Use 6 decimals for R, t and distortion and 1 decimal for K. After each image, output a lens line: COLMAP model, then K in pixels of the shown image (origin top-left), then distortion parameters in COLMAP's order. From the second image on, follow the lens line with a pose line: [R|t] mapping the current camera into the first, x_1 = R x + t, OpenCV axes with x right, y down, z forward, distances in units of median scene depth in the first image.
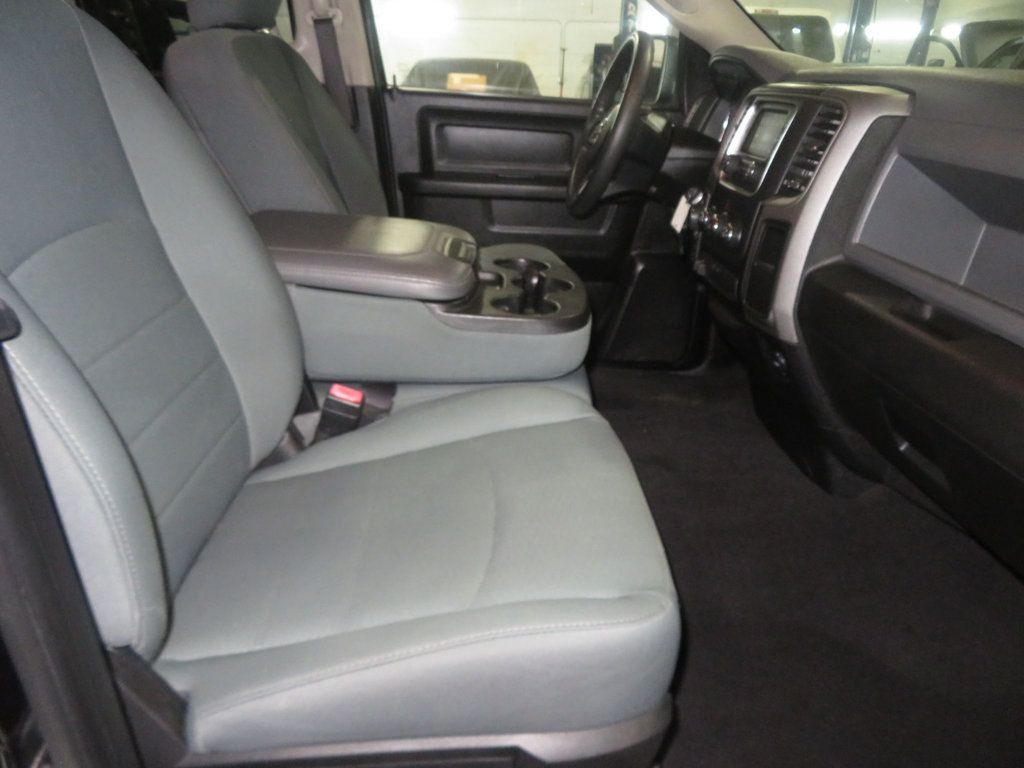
lens RADIAL K [[743.6, 0, 512.0], [0, 743.6, 384.0], [0, 0, 1]] dist [-0.005559, 0.011874]
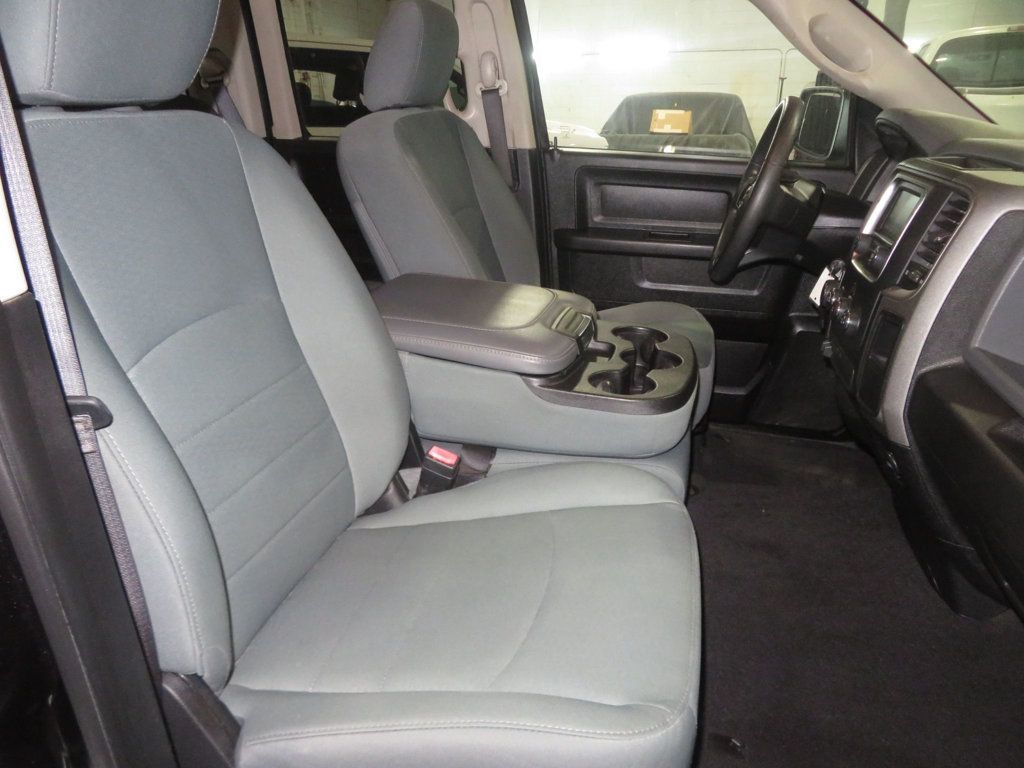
lens RADIAL K [[743.6, 0, 512.0], [0, 743.6, 384.0], [0, 0, 1]] dist [-0.005559, 0.011874]
pose [[0.961112, 0.070502, -0.267007, 0.147139], [-0.078873, 0.996669, -0.020745, -0.072287], [0.264655, 0.040998, 0.963471, -0.018894]]
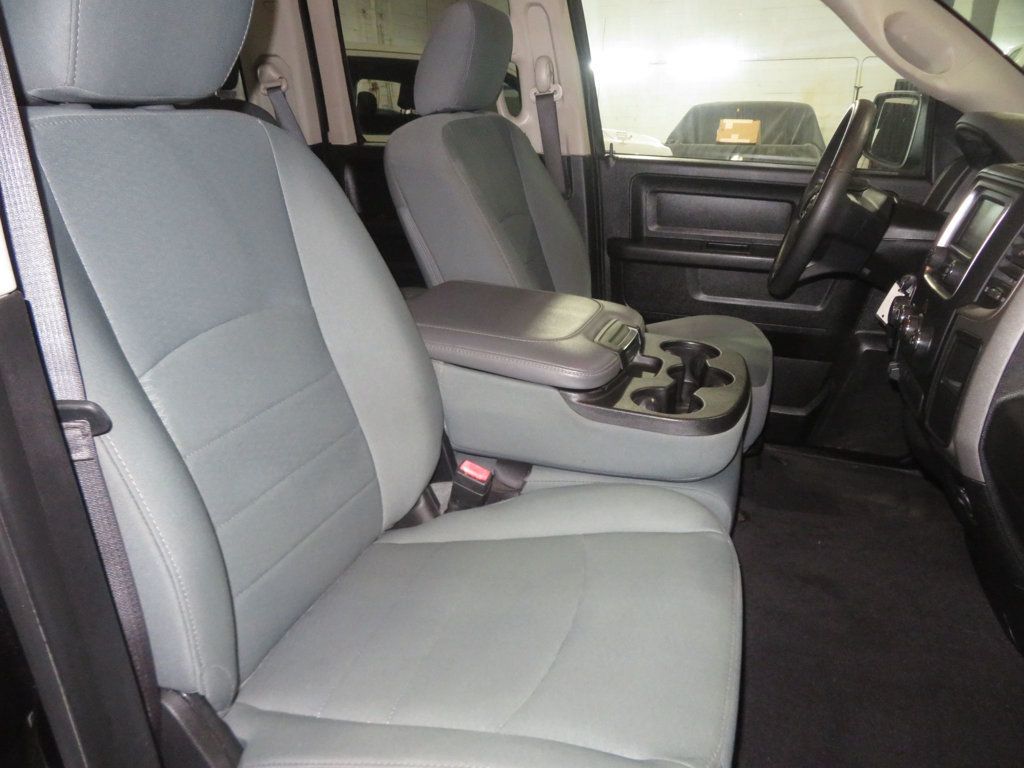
lens RADIAL K [[743.6, 0, 512.0], [0, 743.6, 384.0], [0, 0, 1]] dist [-0.005559, 0.011874]
pose [[0.934366, 0.095537, -0.343267, 0.160798], [-0.111008, 0.993488, -0.025657, -0.081774], [0.338581, 0.062078, 0.938887, 0.035239]]
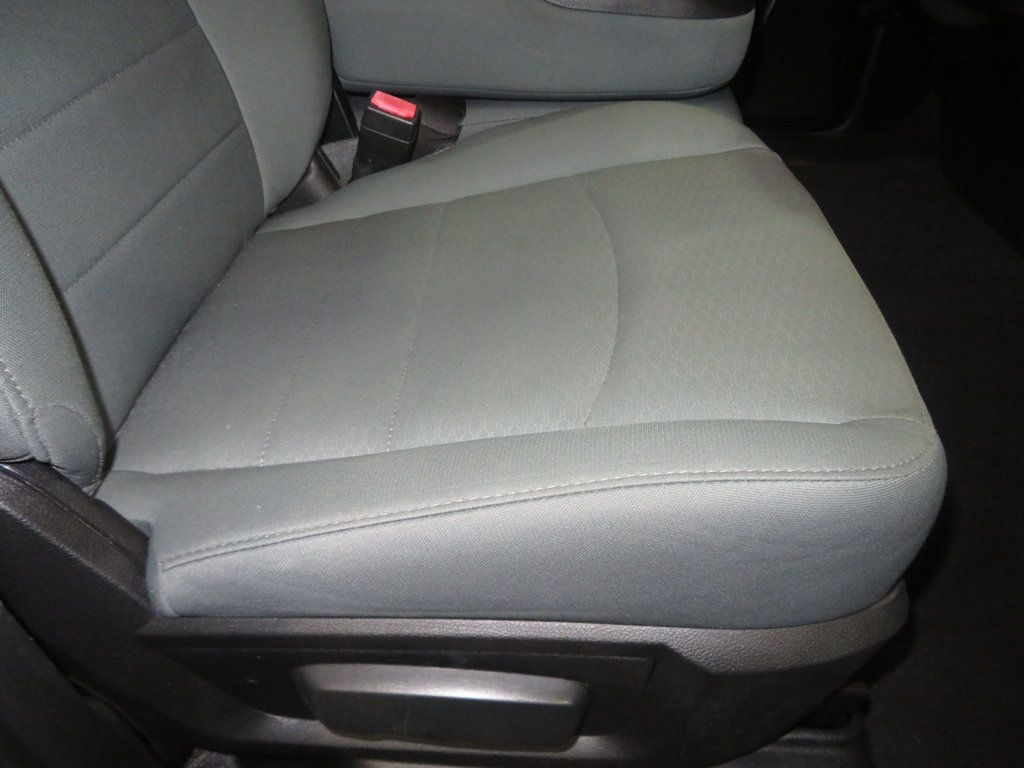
lens RADIAL K [[743.6, 0, 512.0], [0, 743.6, 384.0], [0, 0, 1]] dist [-0.005559, 0.011874]
pose [[0.995947, 0.049431, -0.075136, -0.047286], [-0.026882, 0.960838, 0.275805, 0.065314], [0.085827, -0.272668, 0.958272, 0.266362]]
